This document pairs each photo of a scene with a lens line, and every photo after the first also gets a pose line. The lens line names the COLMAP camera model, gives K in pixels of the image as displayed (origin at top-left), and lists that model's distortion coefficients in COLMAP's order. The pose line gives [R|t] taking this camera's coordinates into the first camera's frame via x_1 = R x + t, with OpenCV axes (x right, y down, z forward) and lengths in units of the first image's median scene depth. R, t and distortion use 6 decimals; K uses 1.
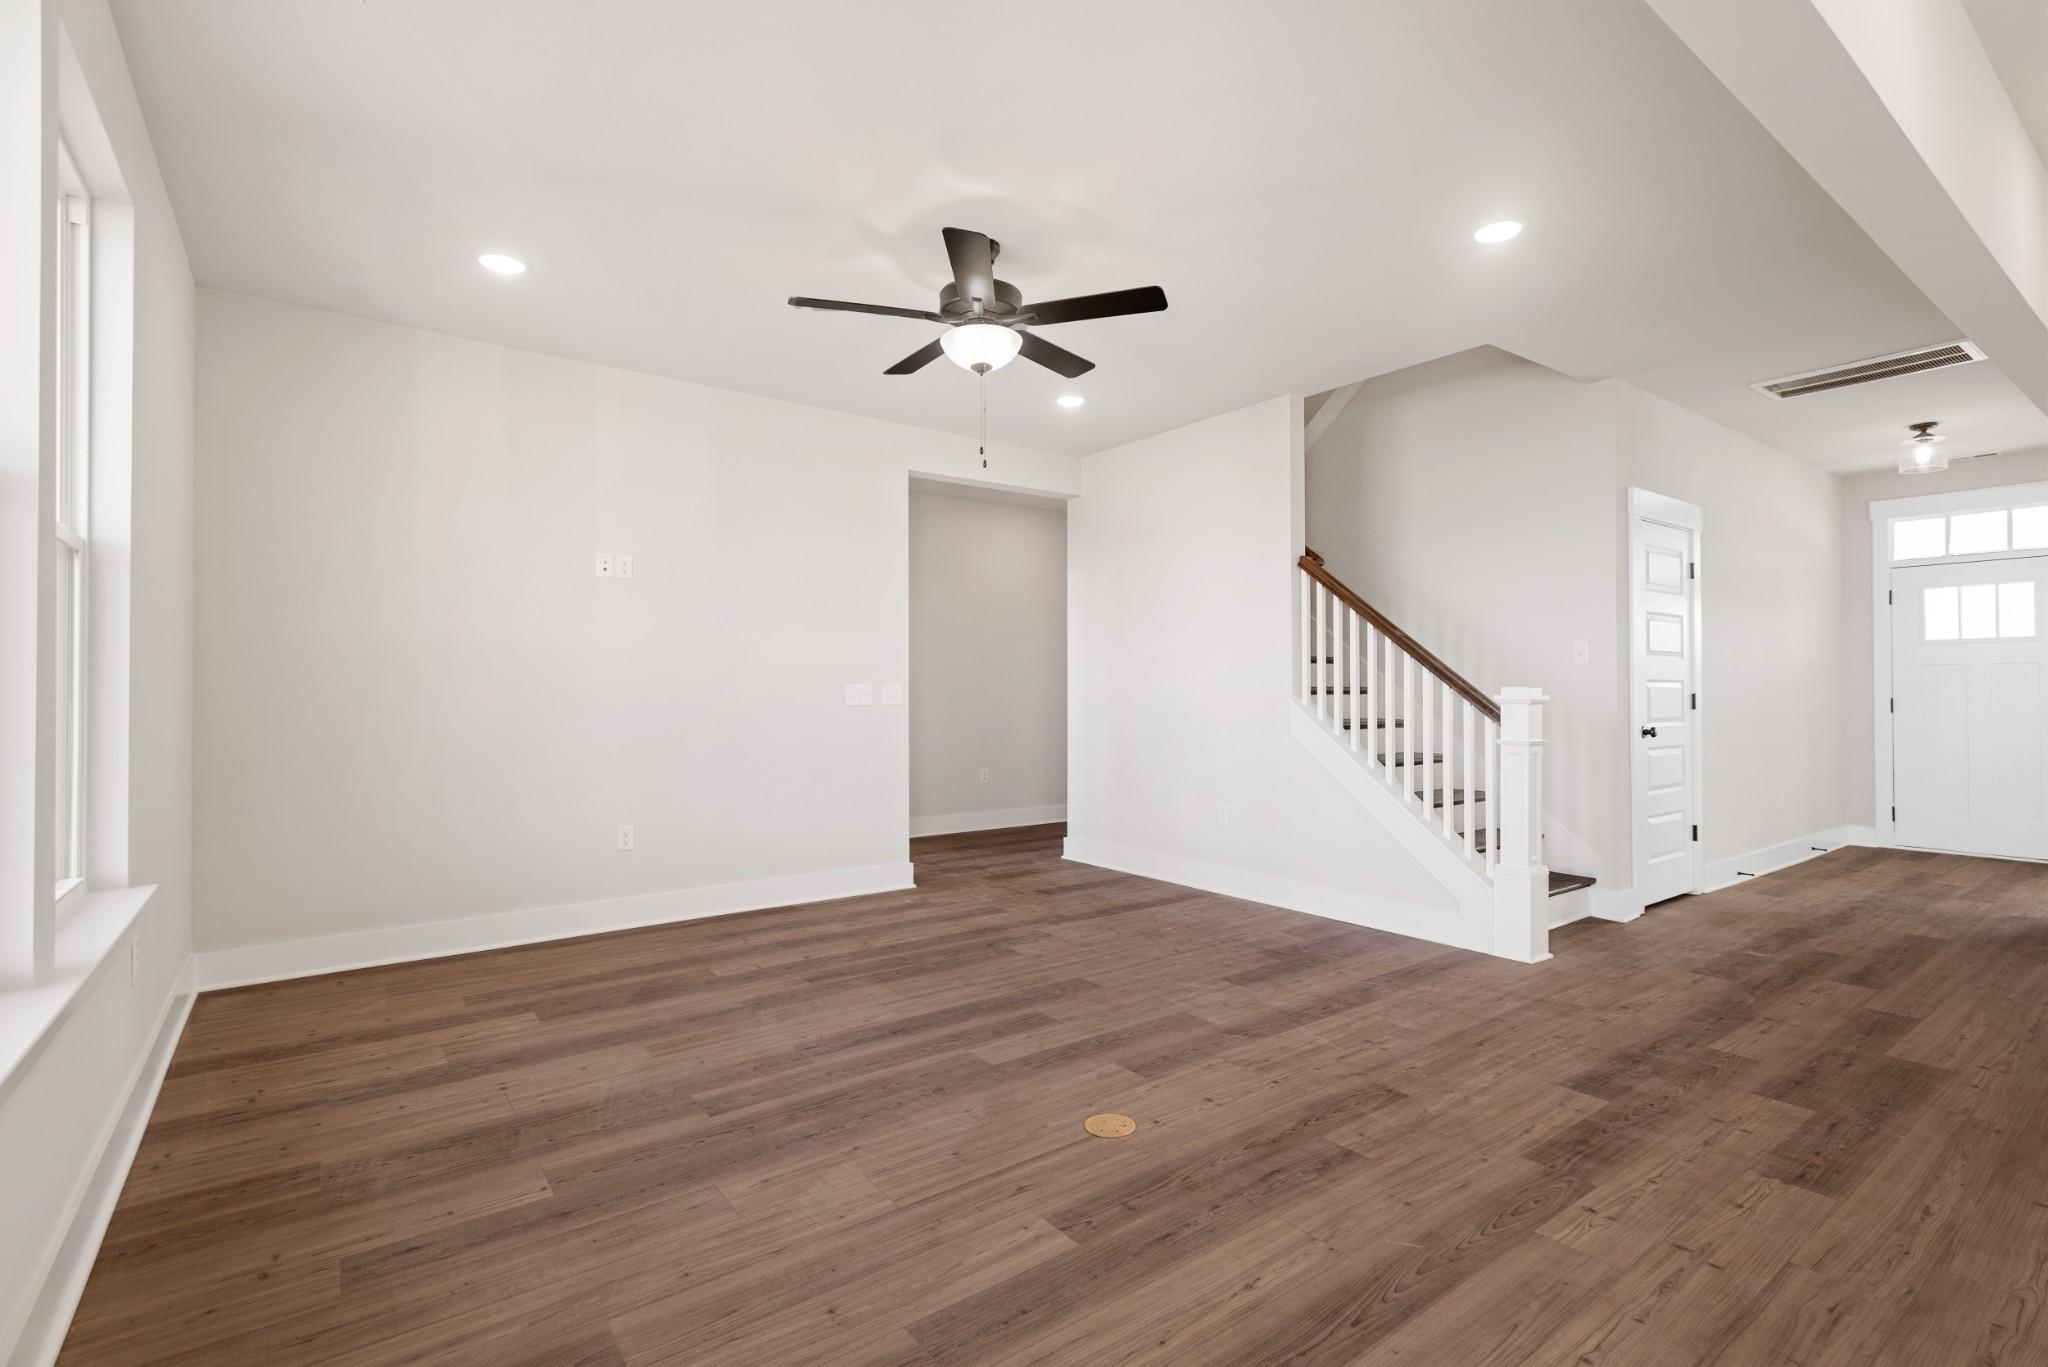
lens RADIAL K [[943.5, 0, 1045.5], [0, 943.5, 681.5], [0, 0, 1]] dist [0.021235, -0.010452]
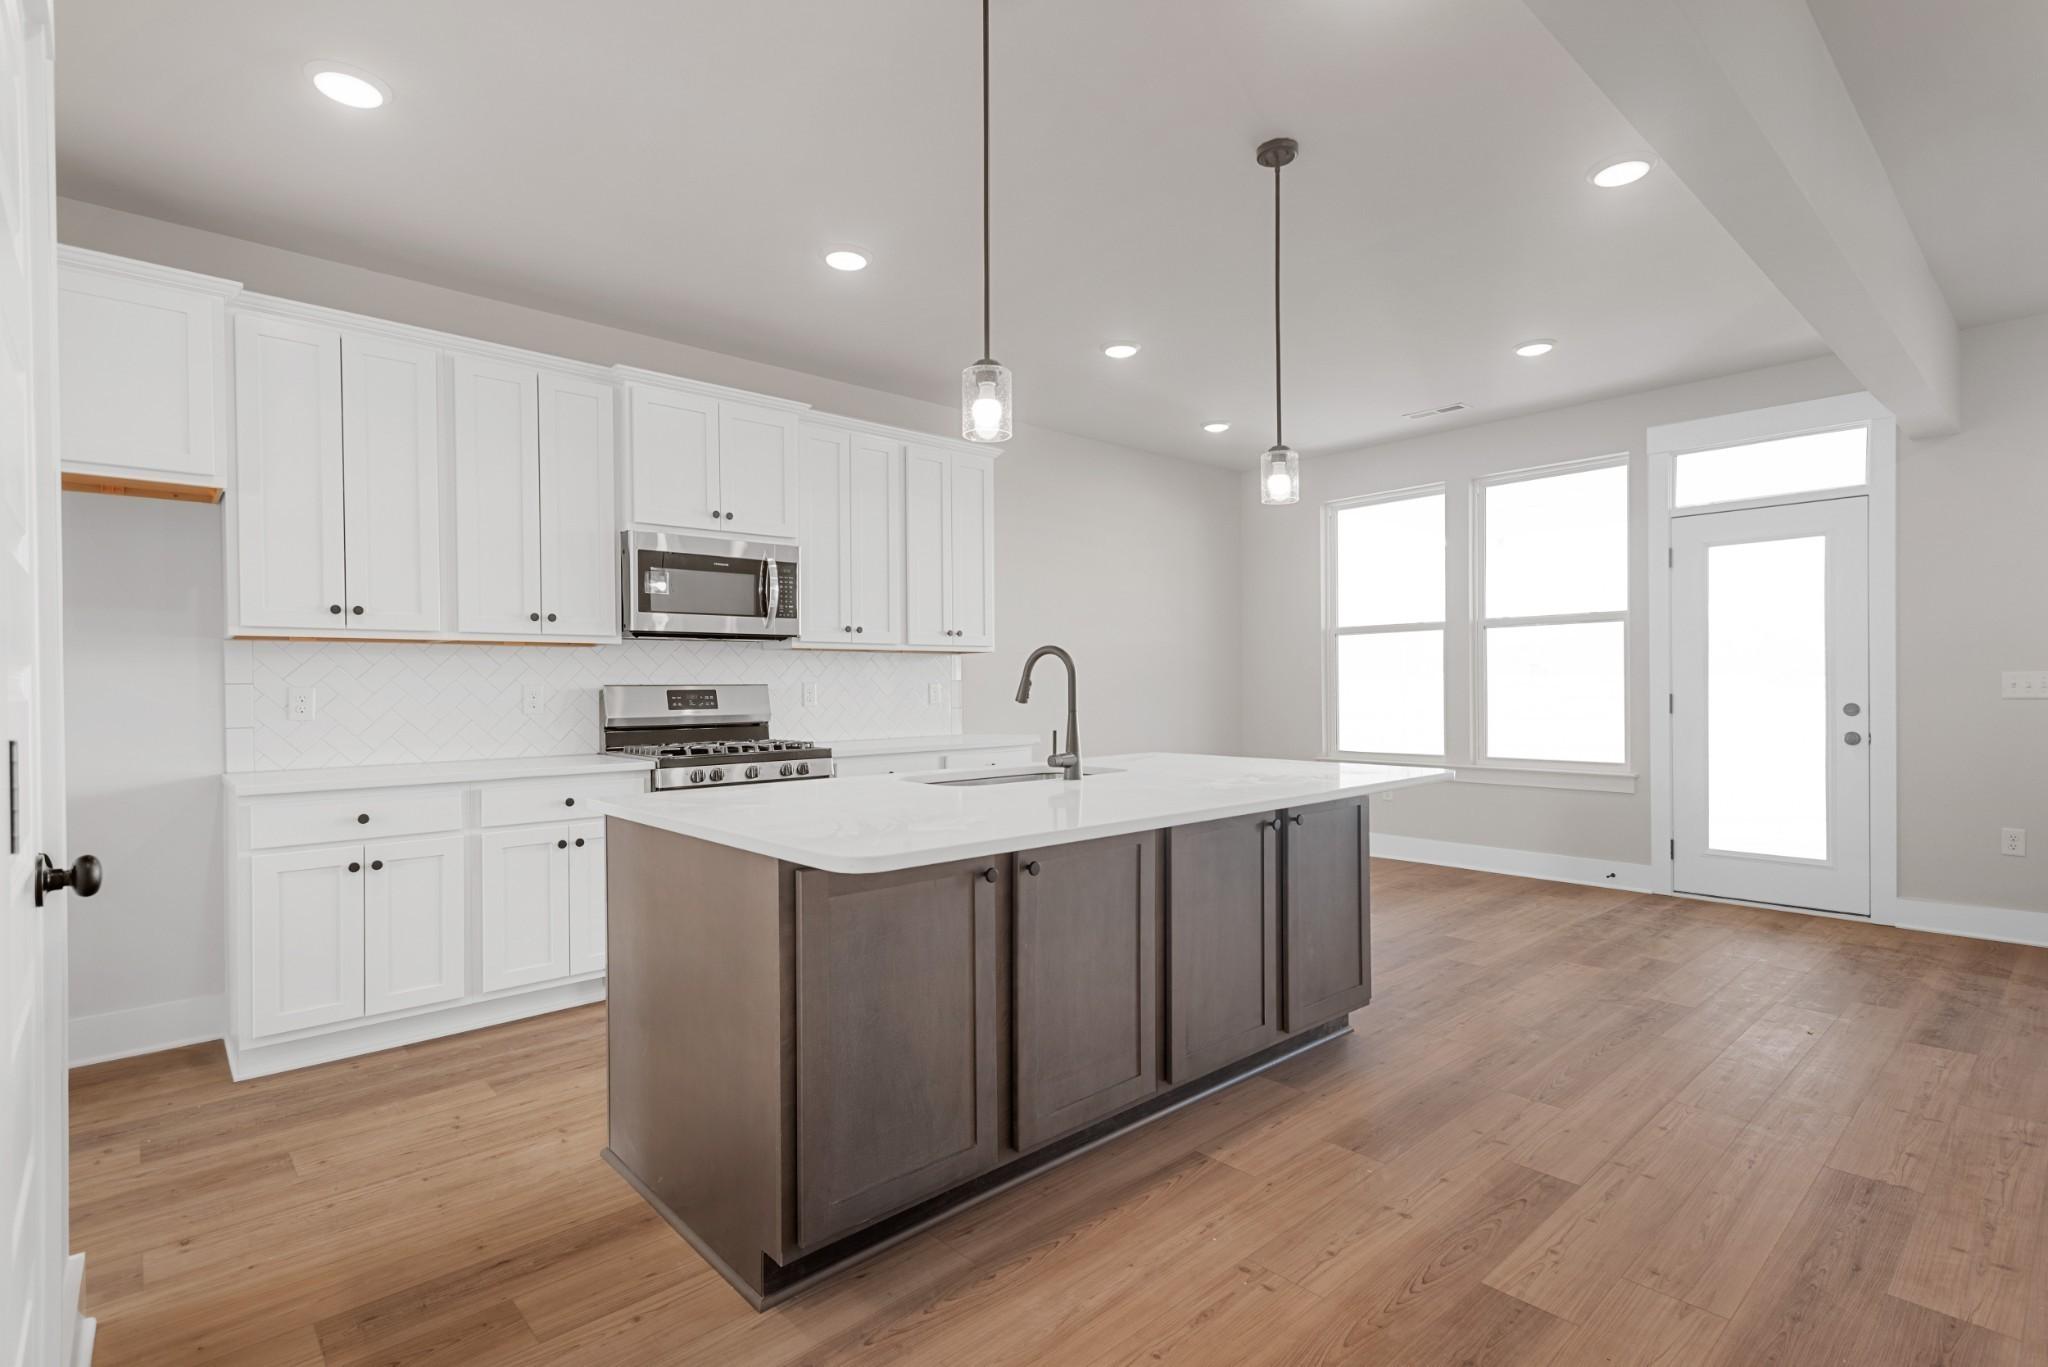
lens RADIAL K [[981.4, 0, 1044.2], [0, 981.4, 689.7], [0, 0, 1]] dist [0.028596, -0.011250]
pose [[-0.995240, 0.010340, -0.096906, 1.170485], [0.011059, 0.999915, -0.006889, 0.008371], [0.096827, -0.007928, -0.995270, 1.315172]]
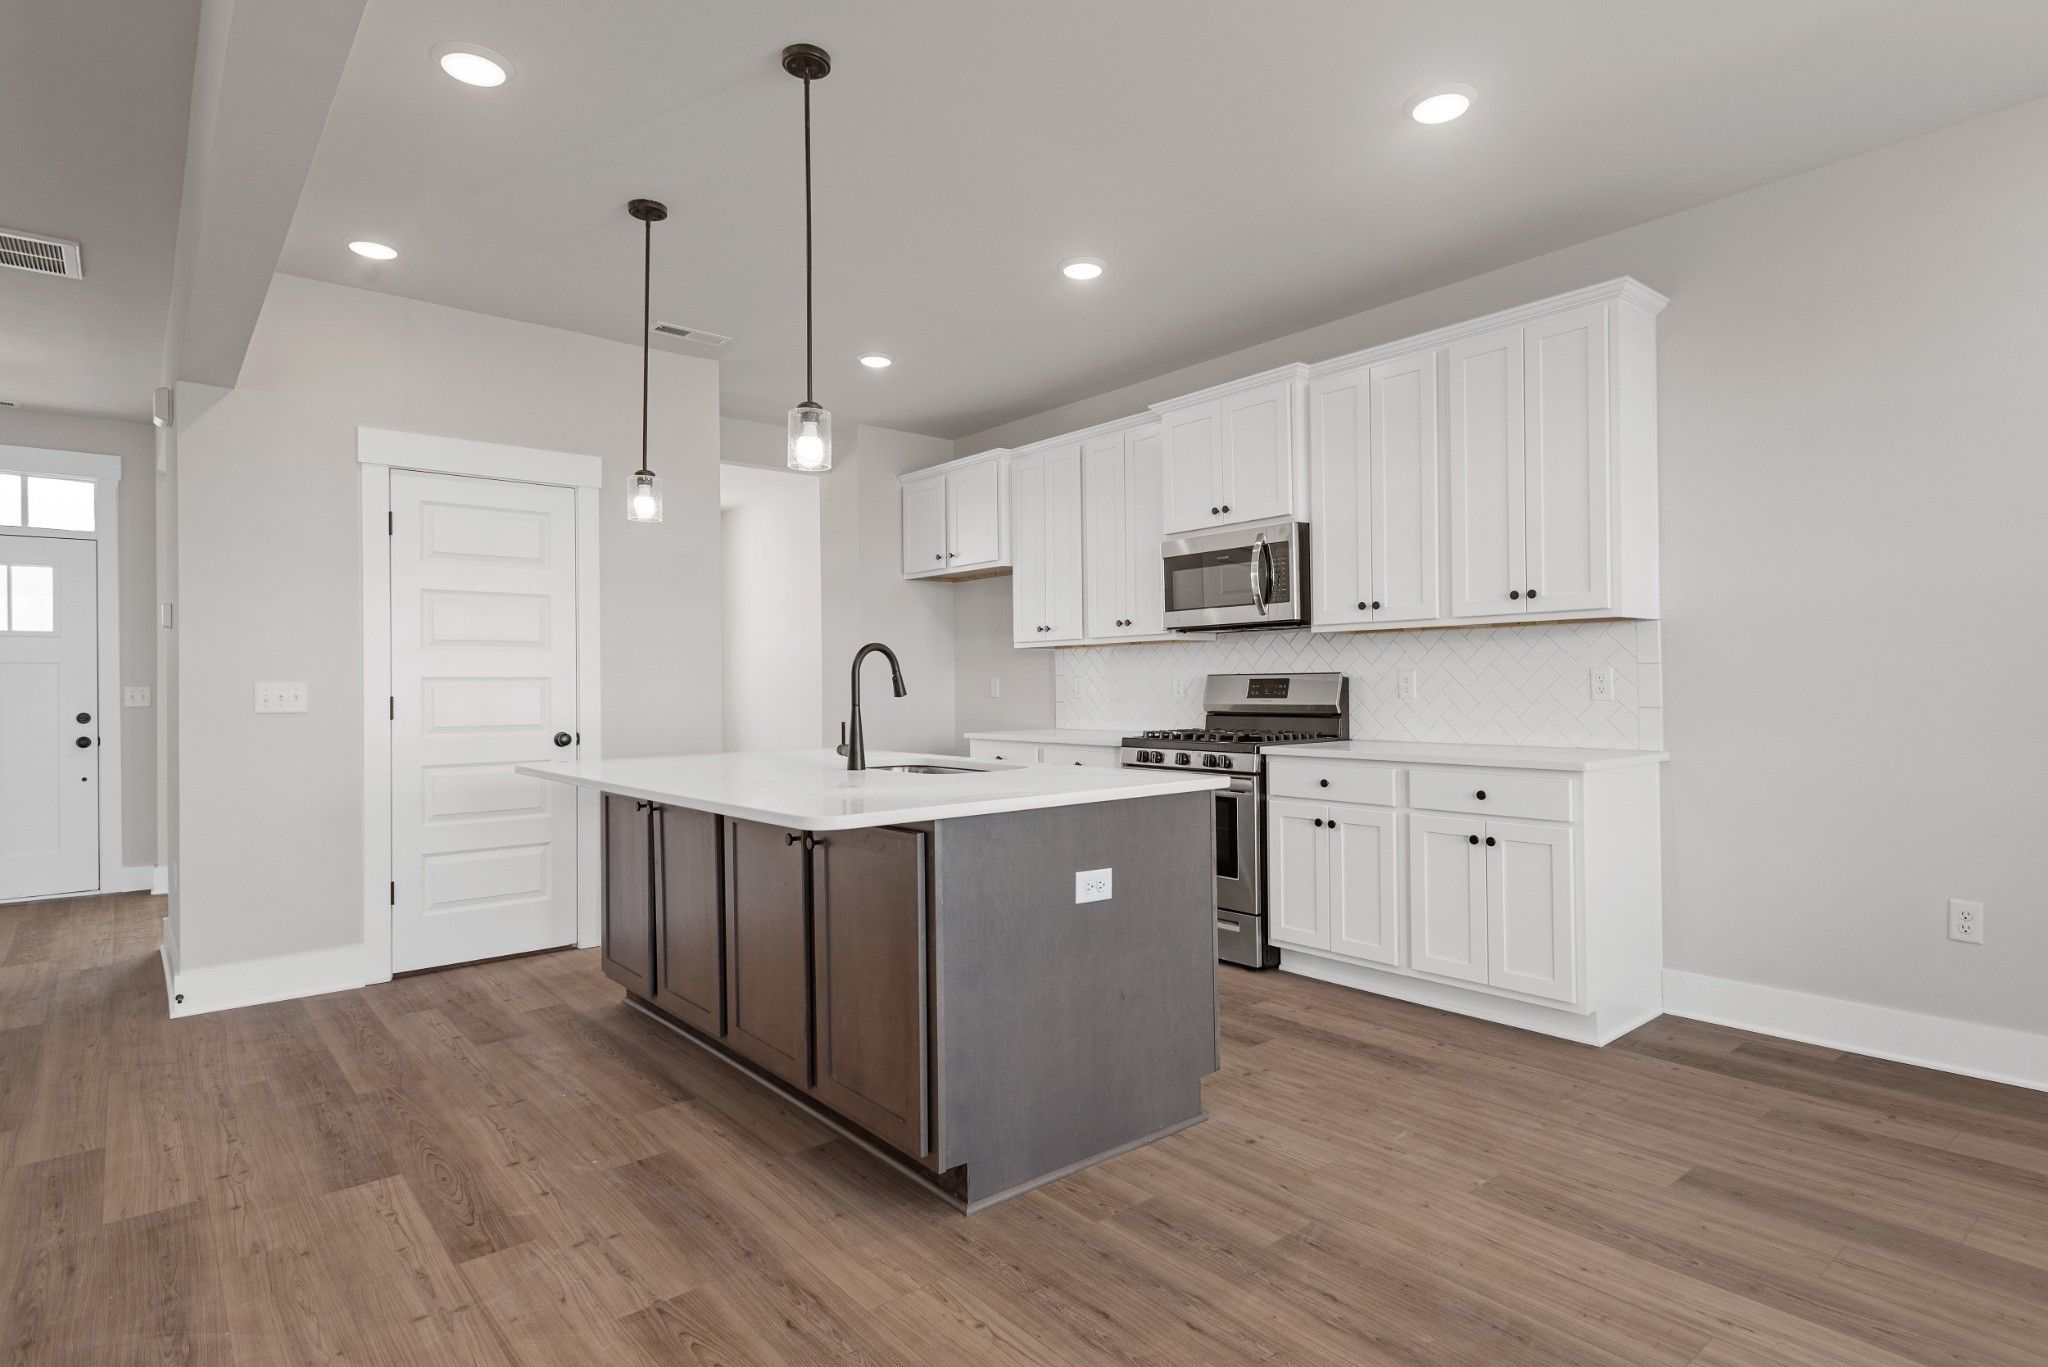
lens RADIAL K [[1073.4, 0, 1035.8], [0, 1073.4, 679.2], [0, 0, 1]] dist [0.017746, -0.002575]
pose [[-0.049826, 0.006356, 0.998738, 0.053375], [0.001341, 0.999979, -0.006297, 0.003682], [-0.998757, 0.001026, -0.049833, 0.334998]]
